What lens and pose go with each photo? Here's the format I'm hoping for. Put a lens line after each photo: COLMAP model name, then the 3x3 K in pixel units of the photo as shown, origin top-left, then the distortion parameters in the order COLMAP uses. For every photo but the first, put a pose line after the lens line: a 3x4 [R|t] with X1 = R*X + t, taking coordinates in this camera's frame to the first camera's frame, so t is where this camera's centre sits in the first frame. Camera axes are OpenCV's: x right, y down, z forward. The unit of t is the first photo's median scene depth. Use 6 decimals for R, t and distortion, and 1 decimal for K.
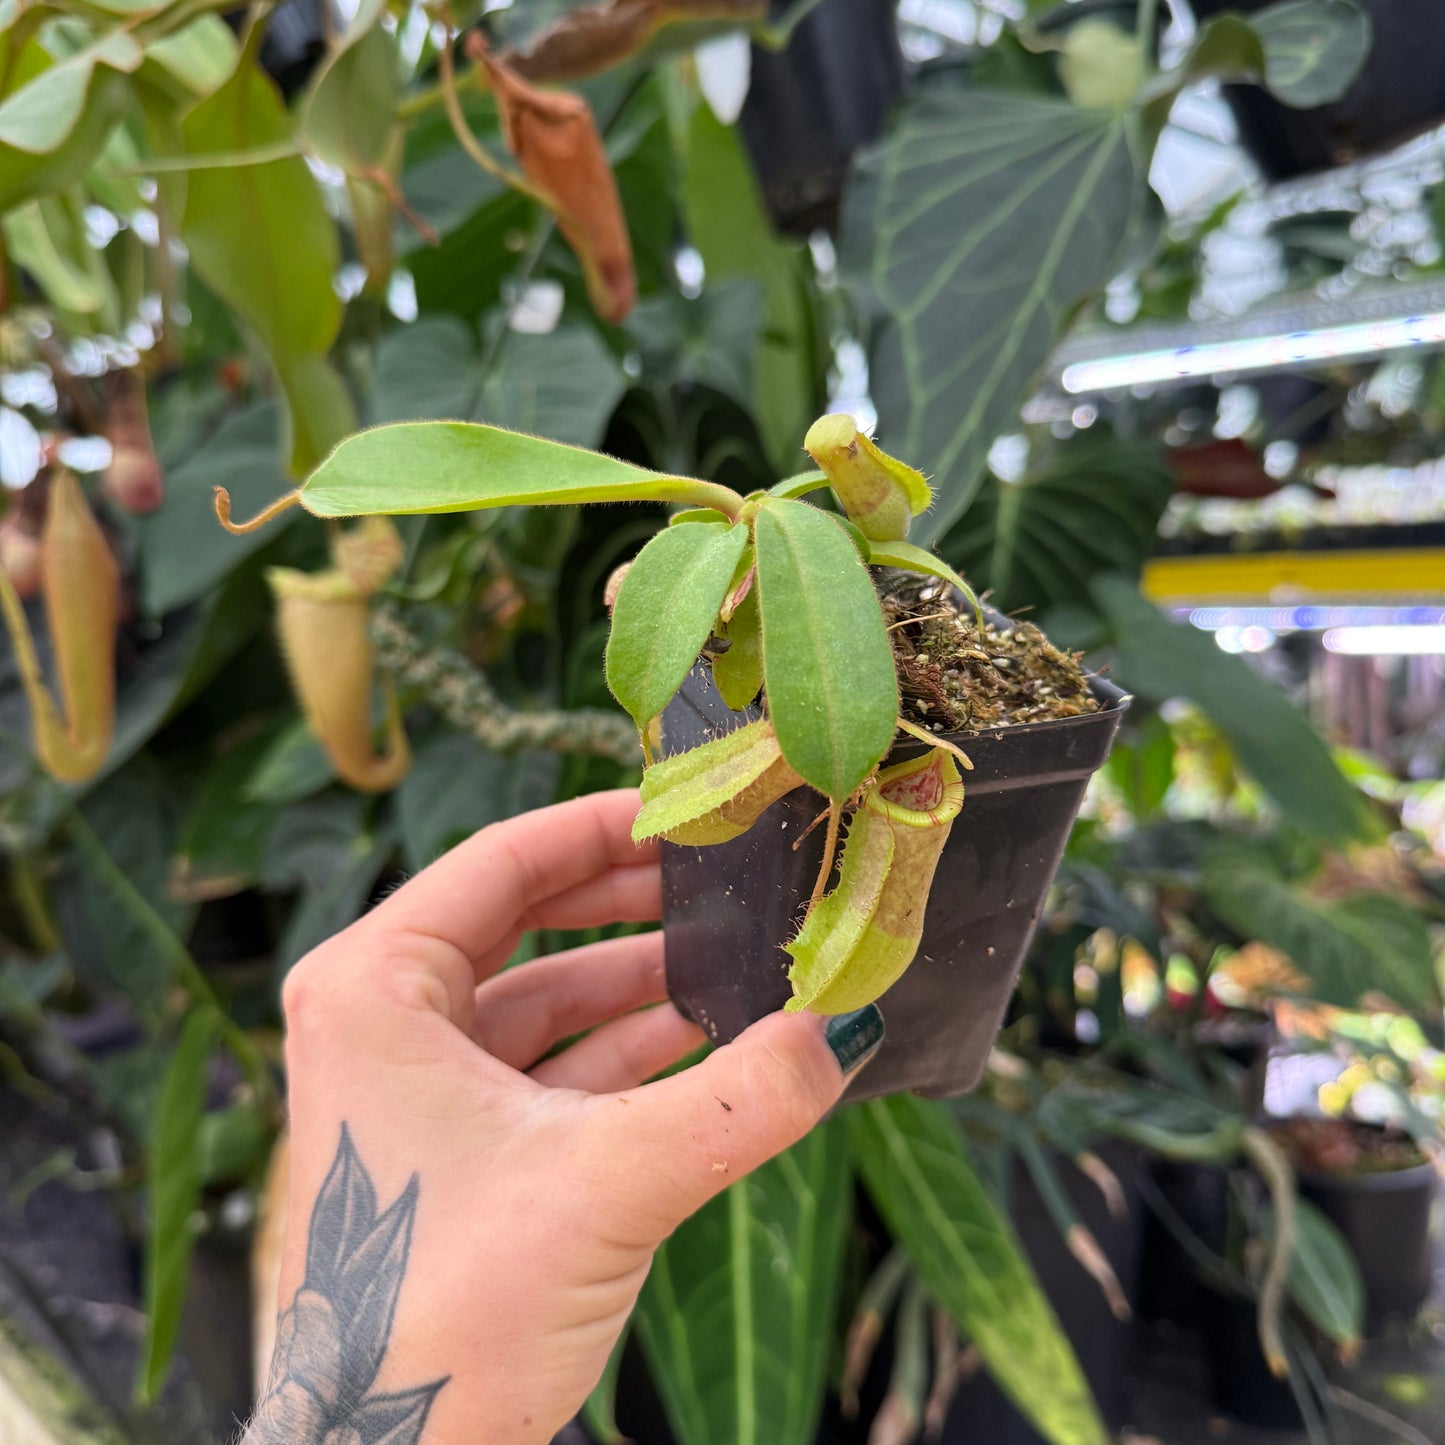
lens RADIAL K [[1513.7, 0, 695.2], [0, 1513.7, 747.2], [0, 0, 1]] dist [-0.044236, 0.018832]
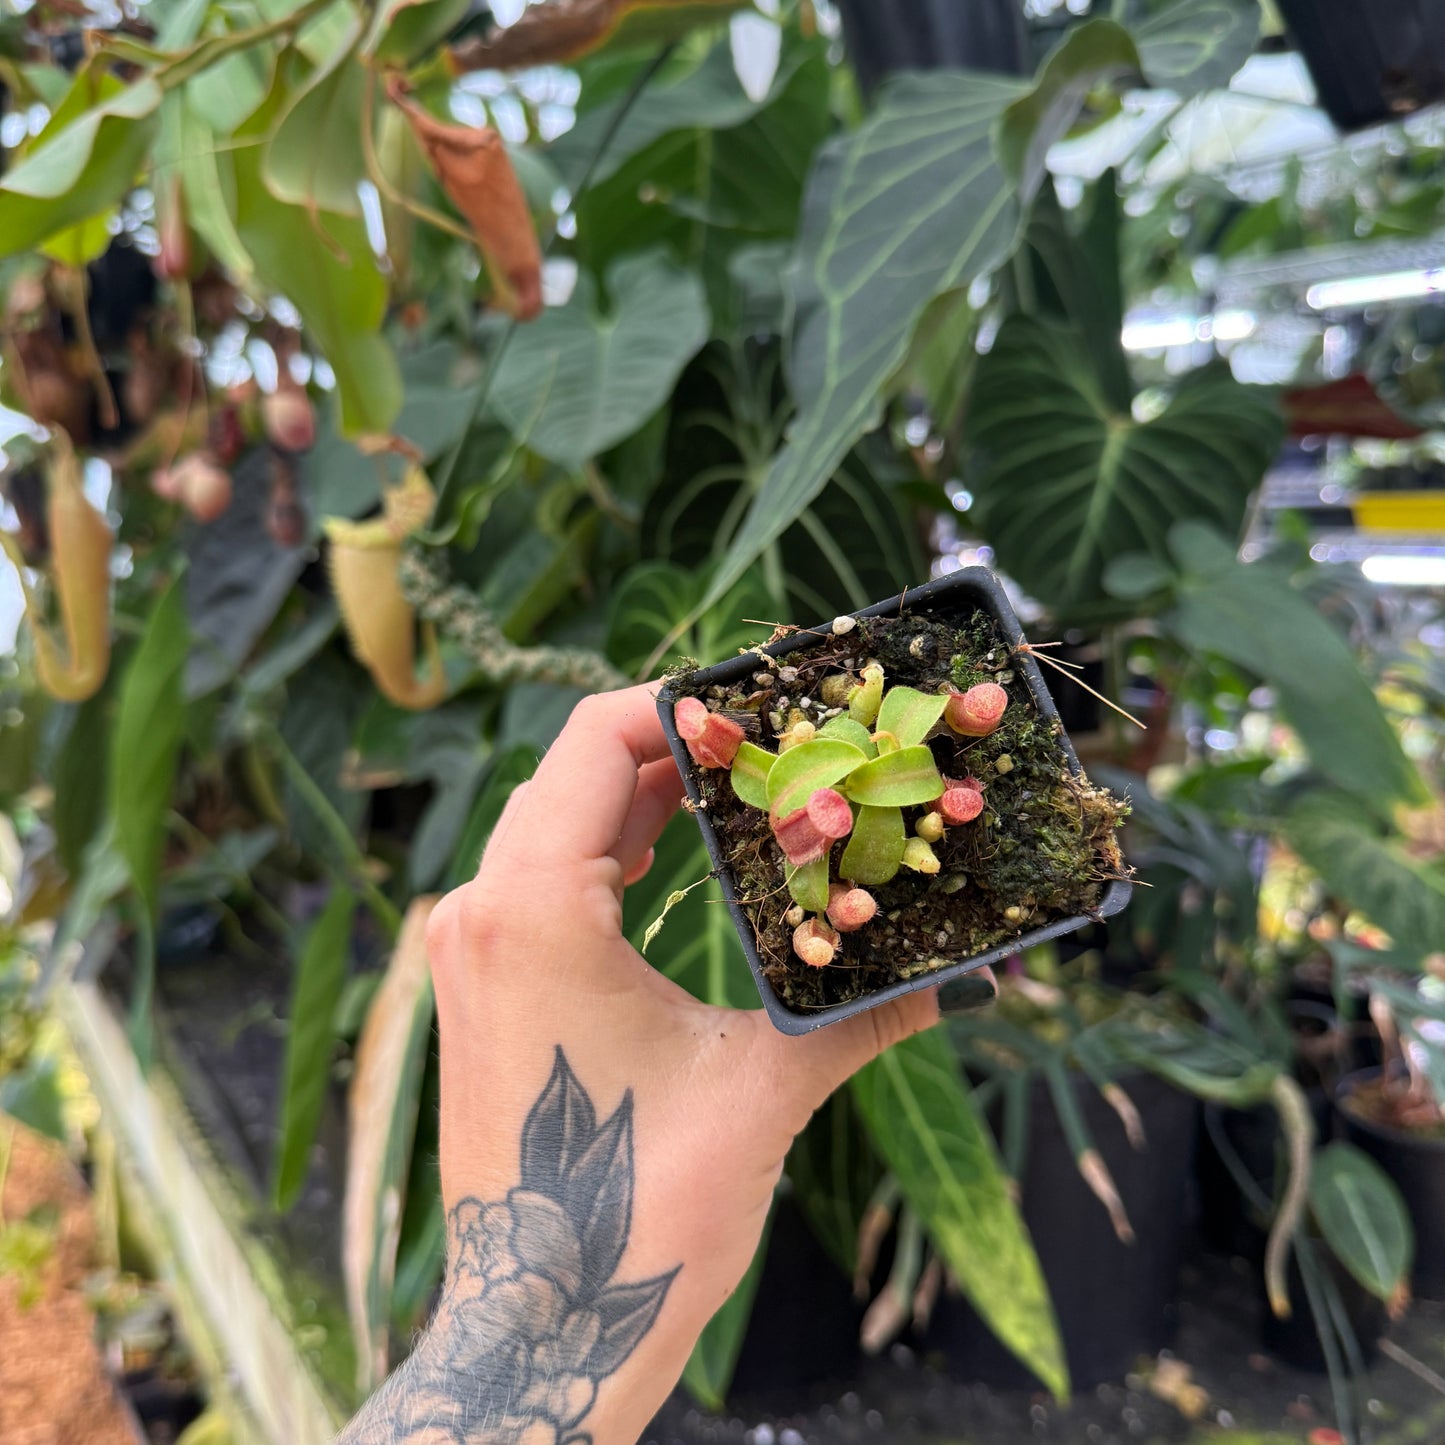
lens RADIAL K [[1512.0, 0, 671.2], [0, 1512.0, 744.2], [0, 0, 1]] dist [-0.005601, -0.086113]
pose [[0.974987, 0.053070, -0.215835, 0.150943], [-0.039504, 0.996991, 0.066689, -0.018340], [0.218725, -0.056495, 0.974150, -0.058447]]
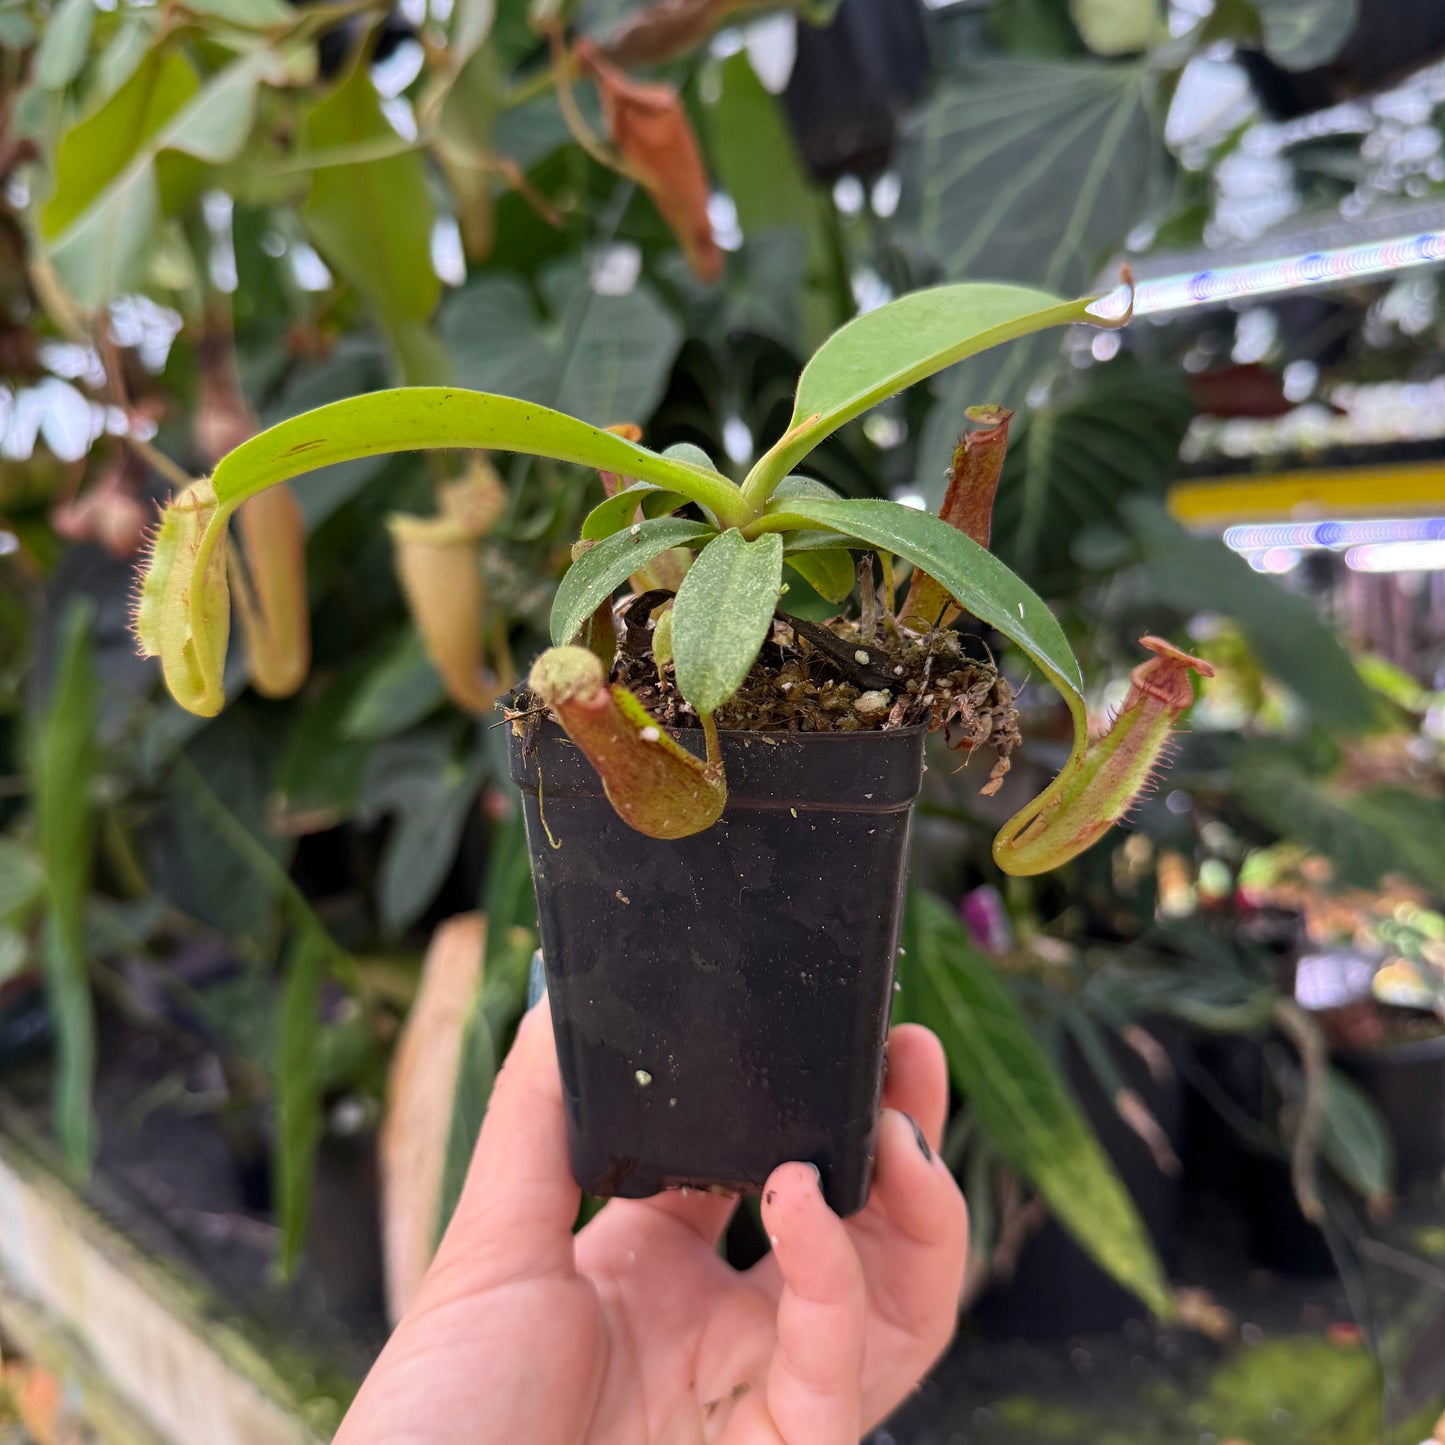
lens RADIAL K [[1513.7, 0, 695.2], [0, 1513.7, 747.2], [0, 0, 1]] dist [-0.044236, 0.018832]
pose [[0.999133, -0.037560, -0.017965, -0.025476], [0.038156, 0.998691, 0.034062, 0.015459], [0.016662, -0.034718, 0.999258, -0.079313]]
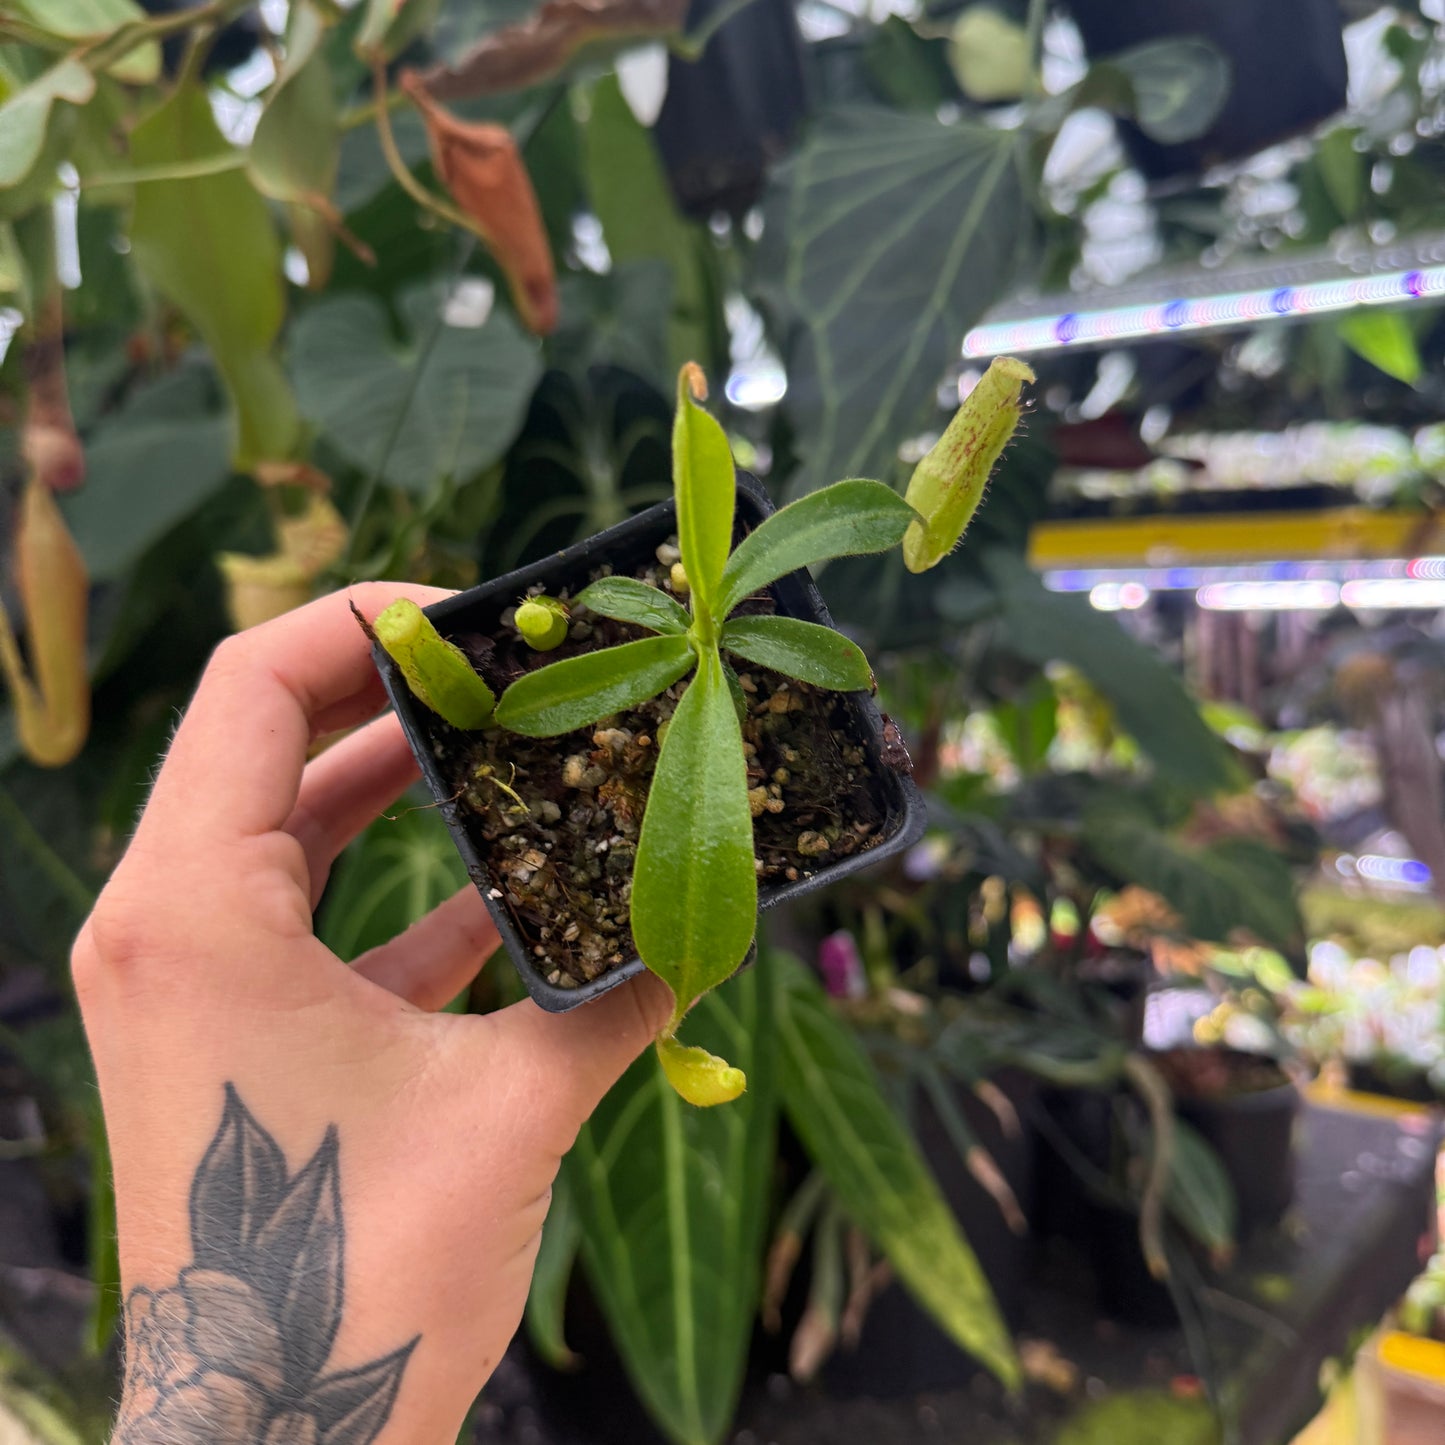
lens RADIAL K [[1503.0, 0, 717.7], [0, 1503.0, 753.9], [0, 0, 1]] dist [0.035545, -0.149864]
pose [[0.996136, -0.017325, 0.086103, -0.018101], [0.014516, 0.999345, 0.033148, -0.005163], [-0.086621, -0.031770, 0.995735, -0.052261]]
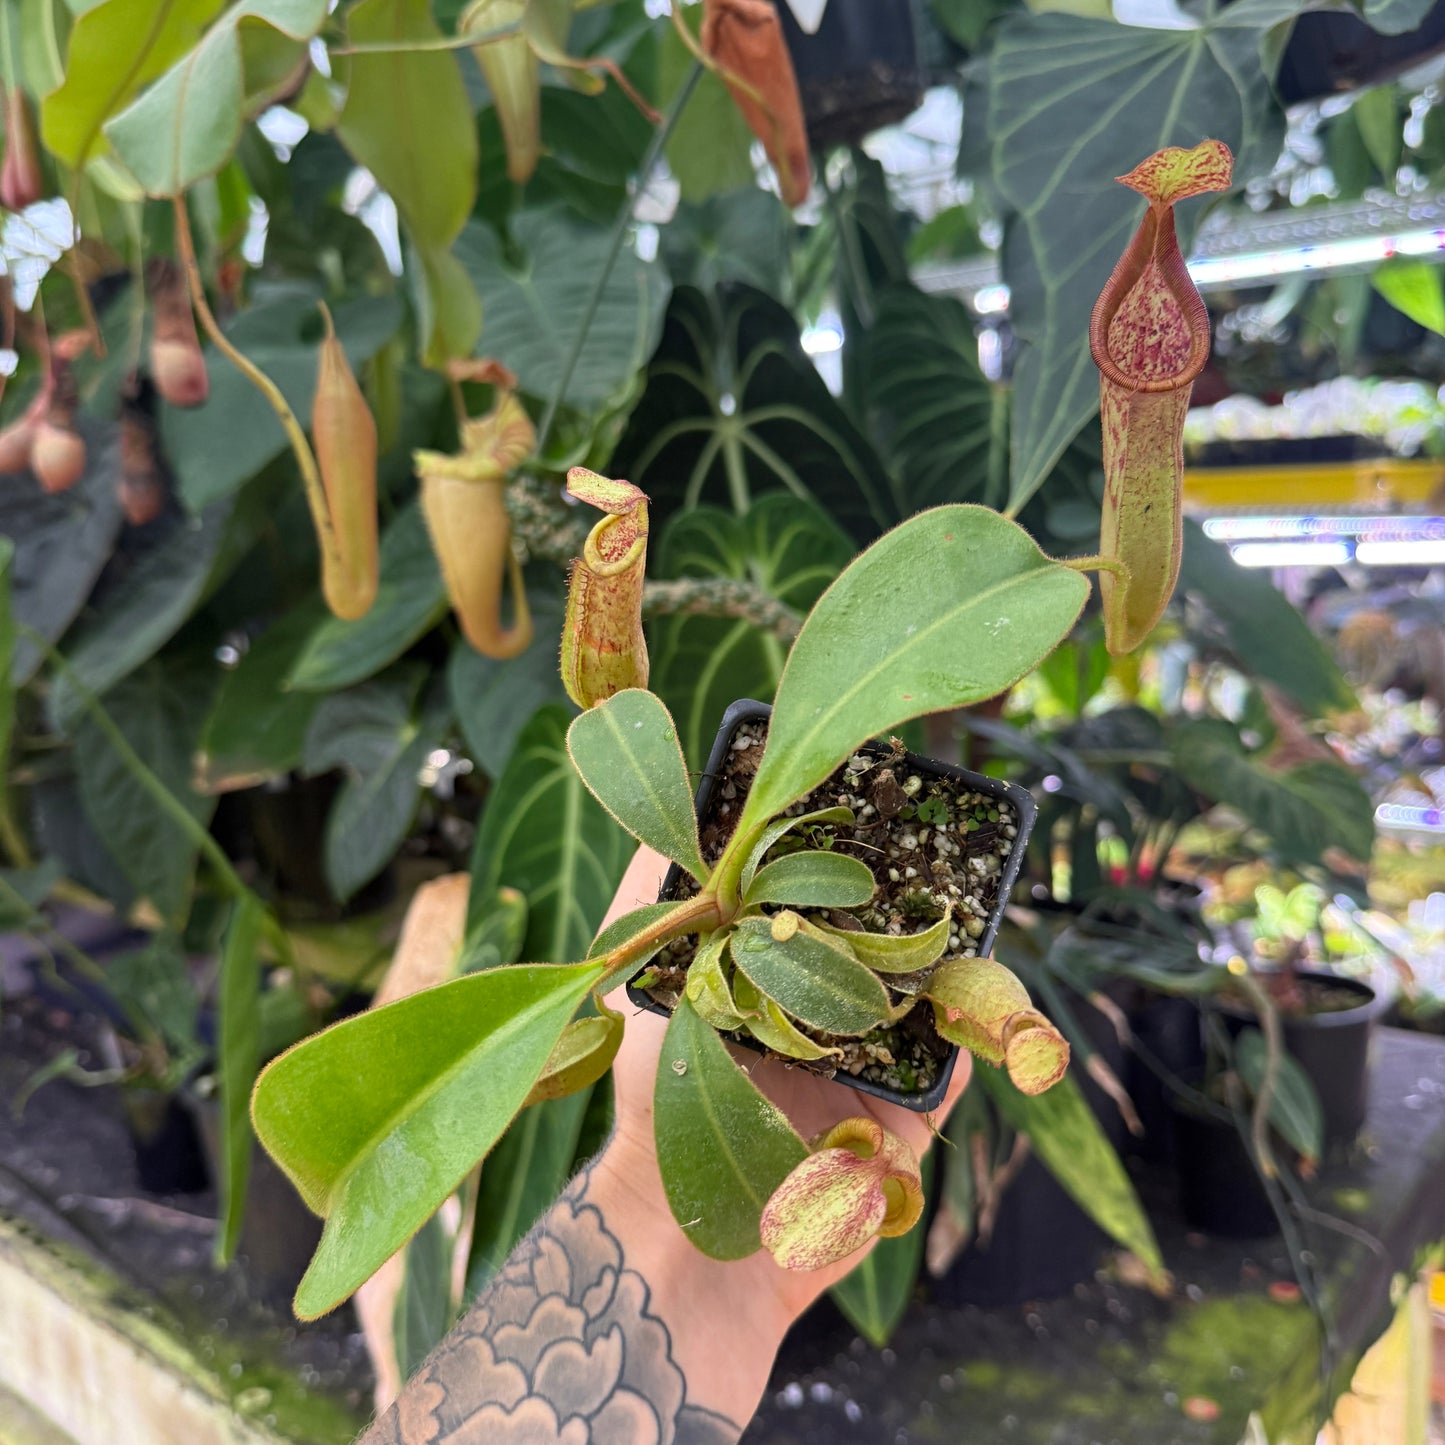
lens RADIAL K [[1503.0, 0, 717.7], [0, 1503.0, 753.9], [0, 0, 1]] dist [0.035545, -0.149864]
pose [[0.993518, -0.017240, 0.112364, -0.120441], [0.011653, 0.998672, 0.050194, 0.030142], [-0.113080, -0.048559, 0.992399, -0.054948]]
